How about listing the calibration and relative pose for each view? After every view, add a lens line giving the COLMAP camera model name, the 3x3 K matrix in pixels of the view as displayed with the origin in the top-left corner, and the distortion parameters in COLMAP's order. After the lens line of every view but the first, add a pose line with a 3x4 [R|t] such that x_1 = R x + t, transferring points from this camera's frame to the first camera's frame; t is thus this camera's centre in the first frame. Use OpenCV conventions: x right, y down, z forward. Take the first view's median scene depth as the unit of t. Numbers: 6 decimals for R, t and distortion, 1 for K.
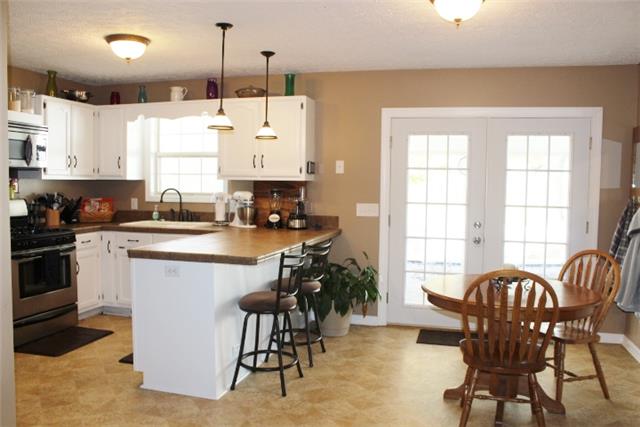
lens RADIAL K [[536.3, 0, 322.1], [0, 536.3, 216.4], [0, 0, 1]] dist [-0.166724, 0.152605]
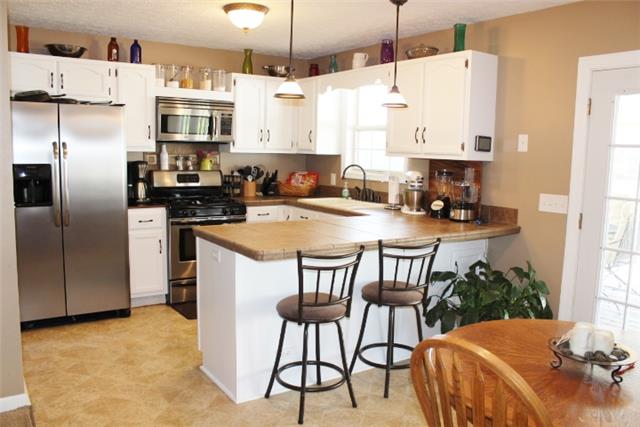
lens RADIAL K [[536.3, 0, 322.1], [0, 536.3, 216.4], [0, 0, 1]] dist [-0.166724, 0.152605]
pose [[0.761082, 0.087629, -0.642710, 0.298316], [-0.056263, 0.996017, 0.069174, -0.025834], [0.646211, -0.016486, 0.762980, 0.267899]]
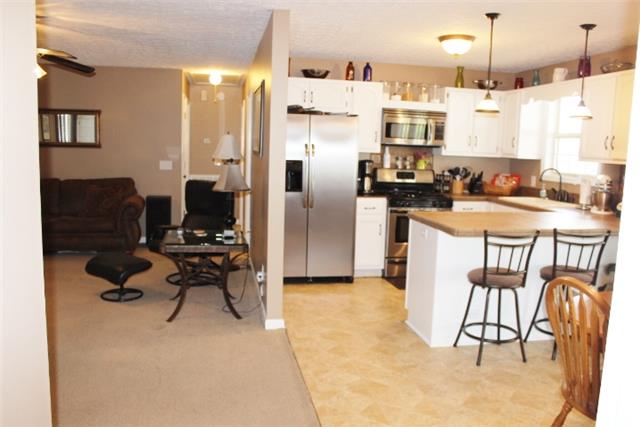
lens RADIAL K [[536.3, 0, 322.1], [0, 536.3, 216.4], [0, 0, 1]] dist [-0.166724, 0.152605]
pose [[0.447776, 0.119200, -0.886165, 0.453989], [-0.081118, 0.992403, 0.092501, -0.018720], [0.890458, 0.030465, 0.454044, 0.155030]]
